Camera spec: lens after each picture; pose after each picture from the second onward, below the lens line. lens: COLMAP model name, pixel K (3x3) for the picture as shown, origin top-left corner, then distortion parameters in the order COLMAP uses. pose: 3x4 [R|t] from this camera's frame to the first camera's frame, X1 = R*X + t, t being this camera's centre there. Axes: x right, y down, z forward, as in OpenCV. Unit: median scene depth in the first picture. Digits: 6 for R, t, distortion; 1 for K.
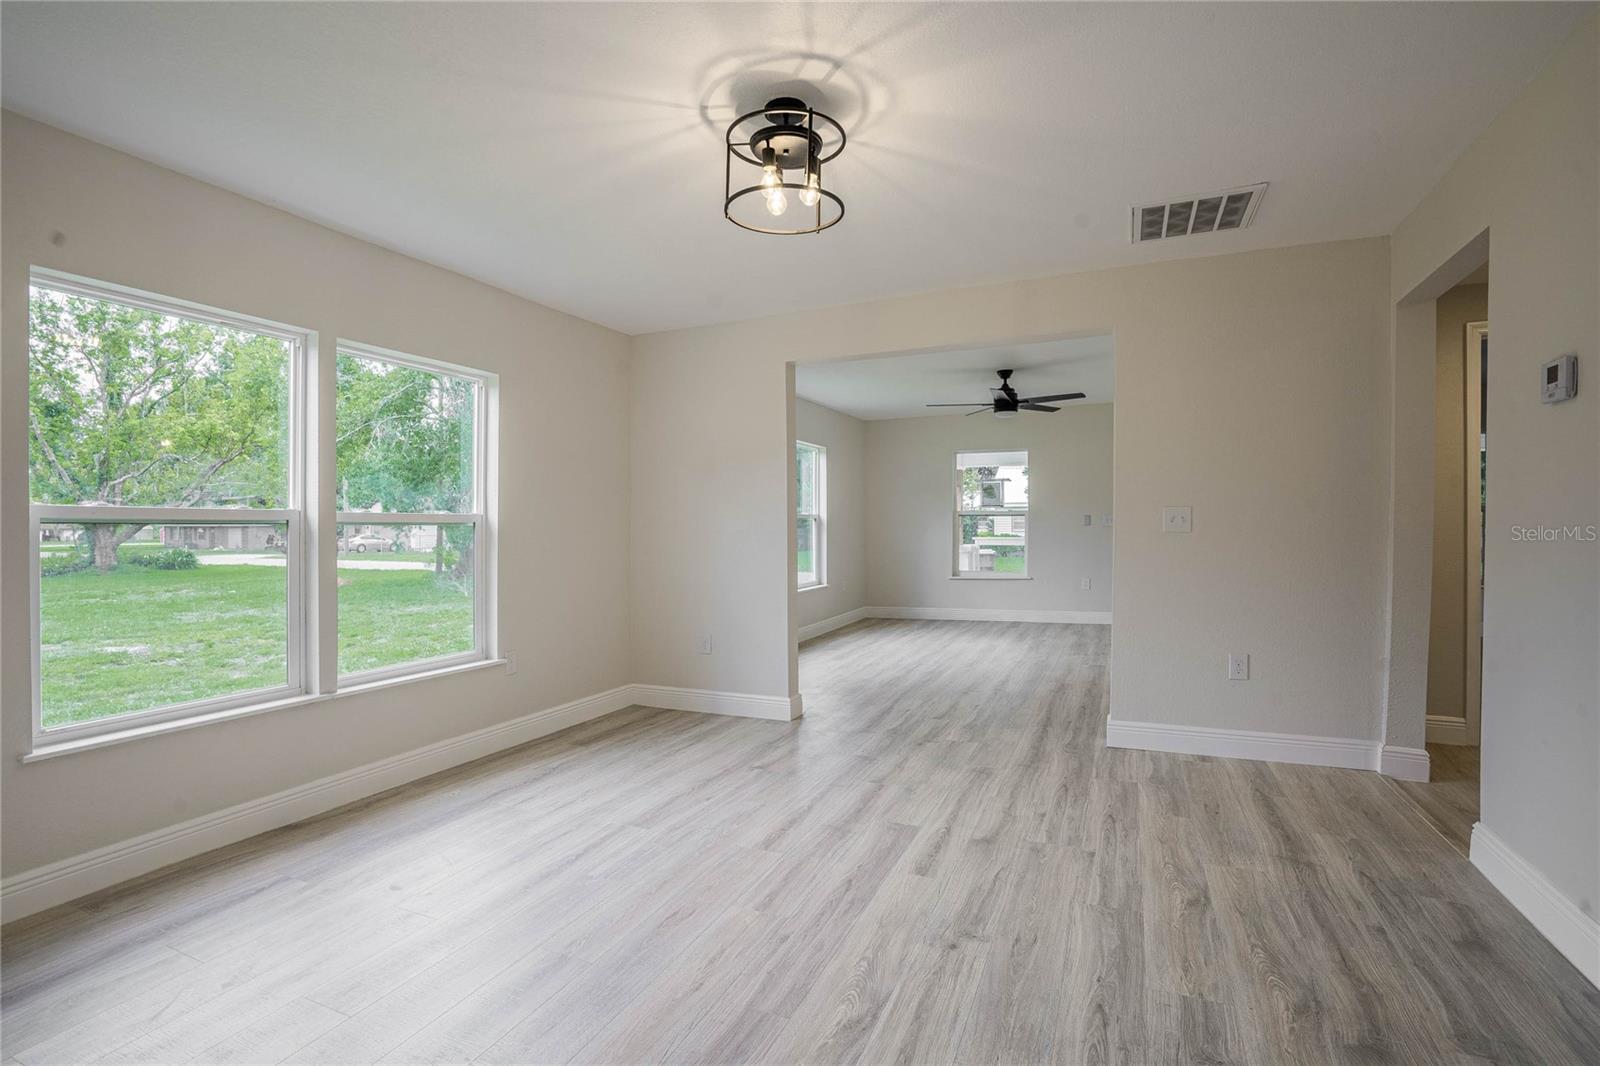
lens RADIAL K [[742.0, 0, 794.0], [0, 742.0, 525.9], [0, 0, 1]] dist [-0.034576, 0.003675]
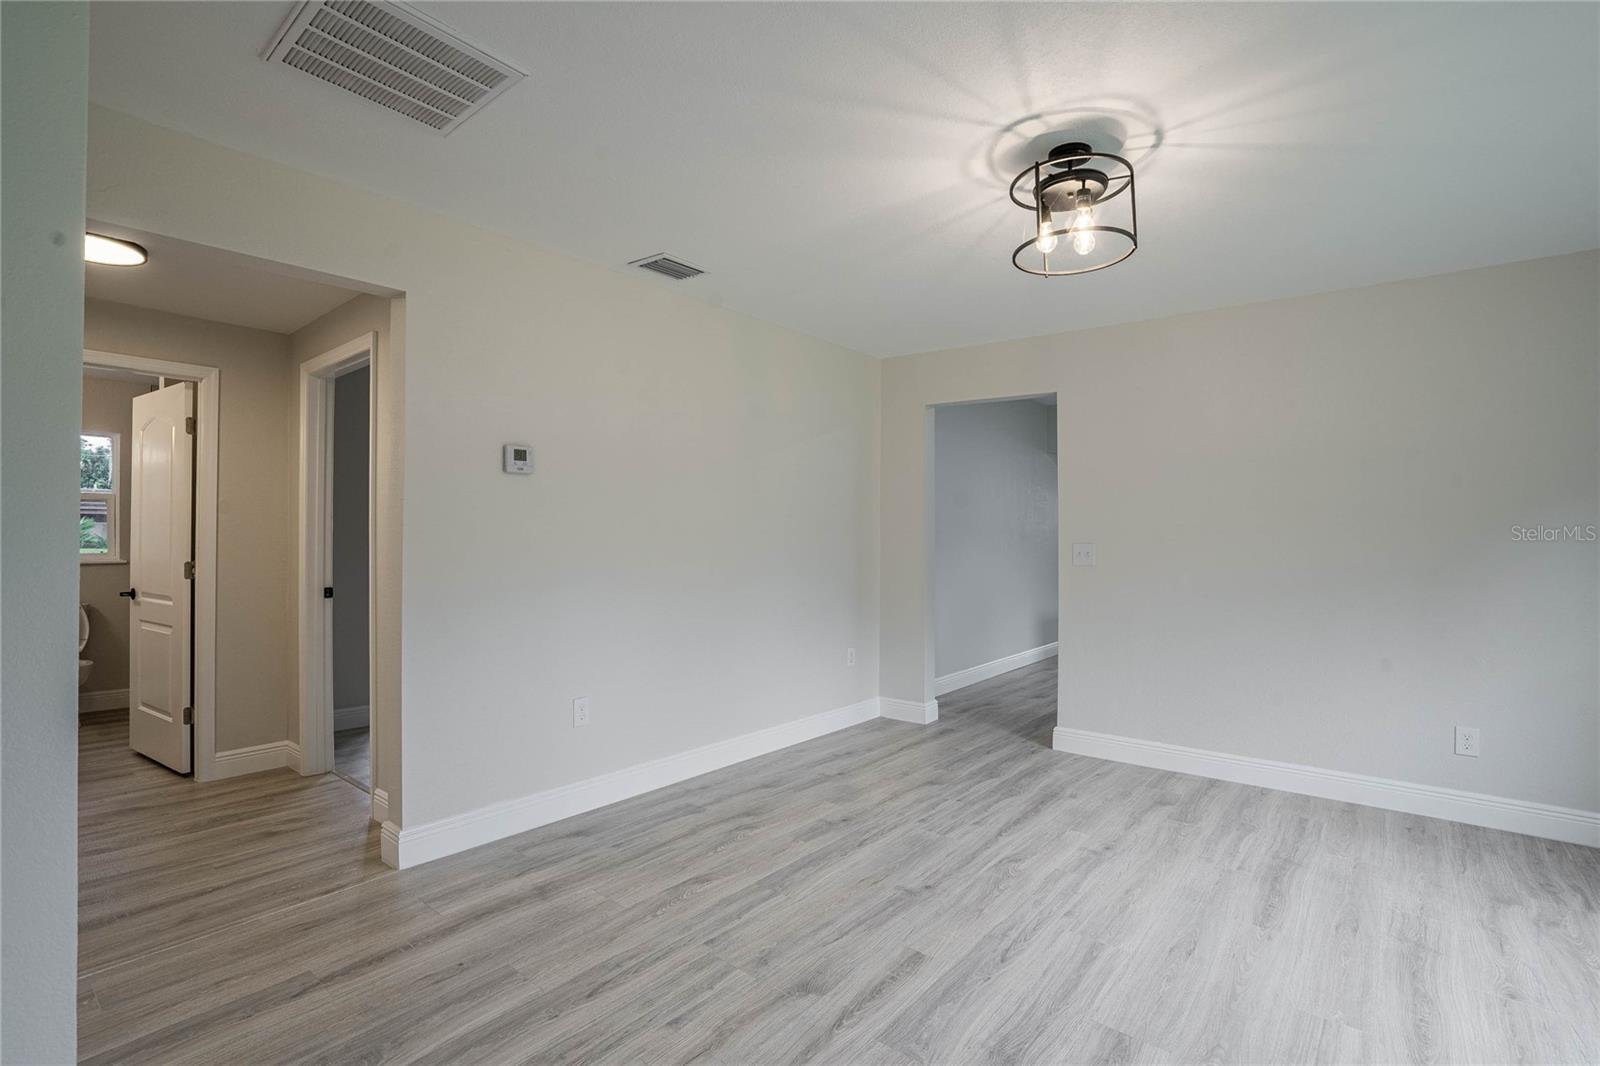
lens RADIAL K [[742.0, 0, 788.5], [0, 742.0, 527.8], [0, 0, 1]] dist [-0.034576, 0.003675]
pose [[-0.962364, 0.002950, 0.271746, 0.080938], [0.000434, 0.999956, -0.009319, -0.036517], [-0.271762, -0.008851, -0.962324, 1.872670]]
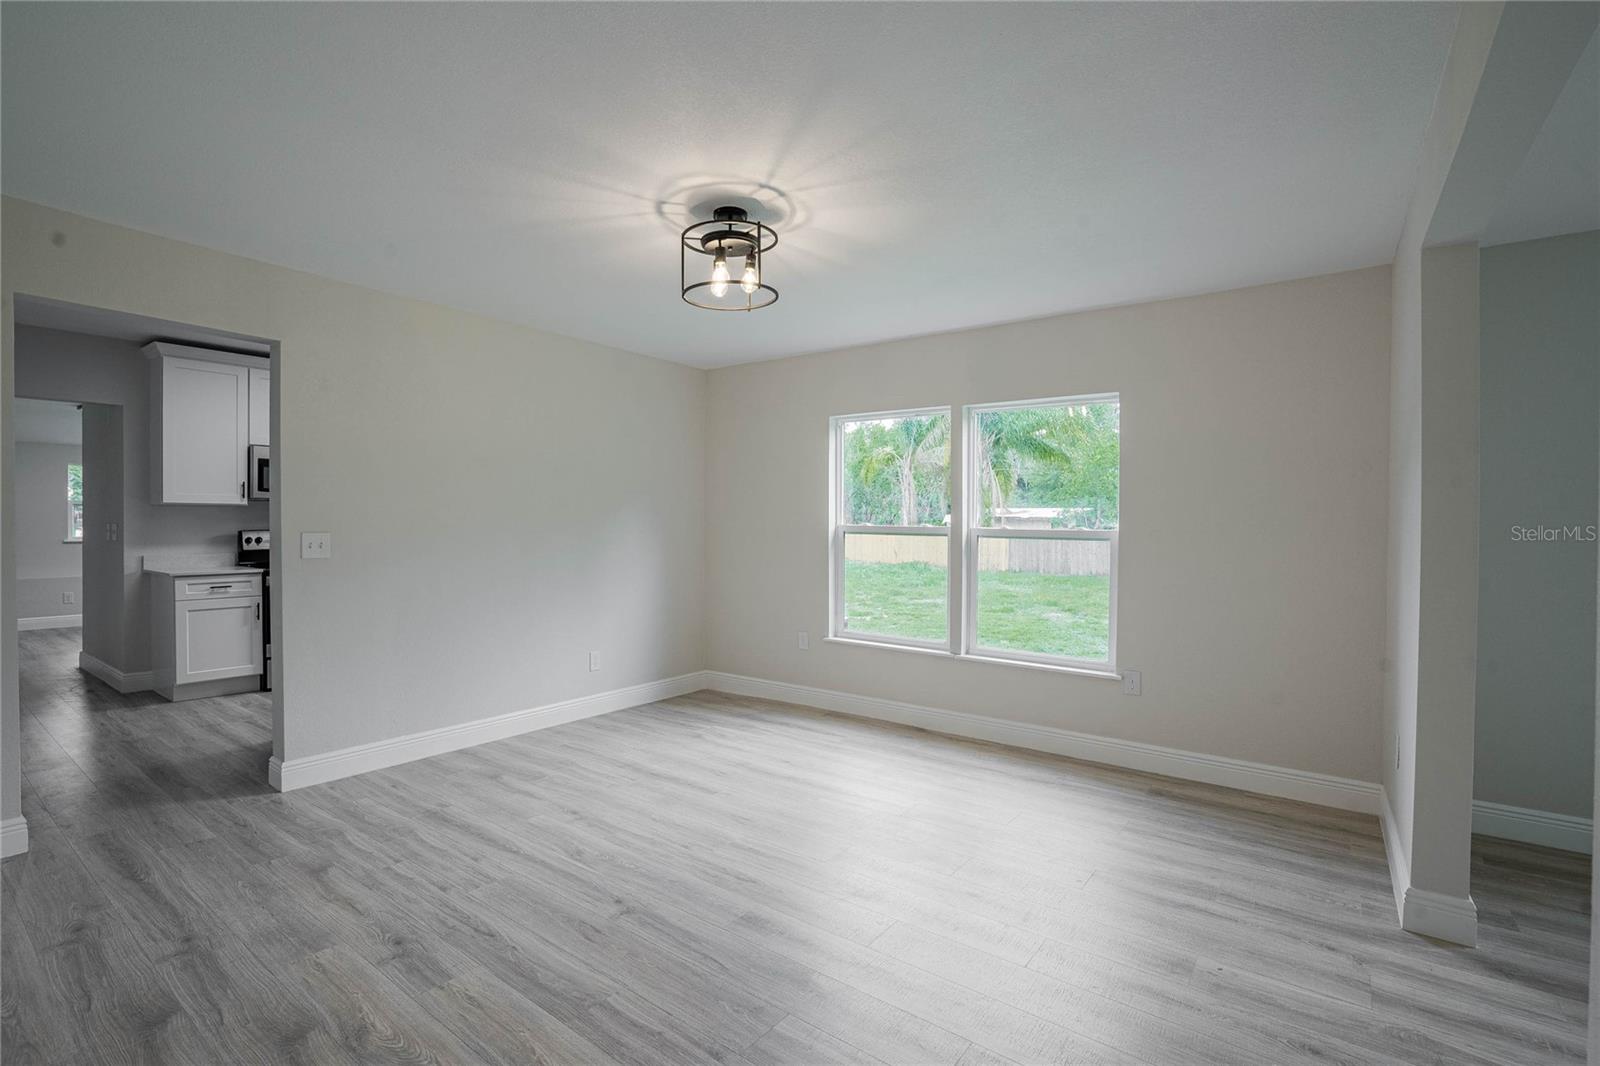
lens RADIAL K [[742.0, 0, 790.4], [0, 742.0, 530.1], [0, 0, 1]] dist [-0.034576, 0.003675]
pose [[-0.233839, 0.014047, -0.972174, 1.068315], [-0.004510, 0.999869, 0.015532, -0.047901], [0.972265, 0.008016, -0.233745, 1.257851]]
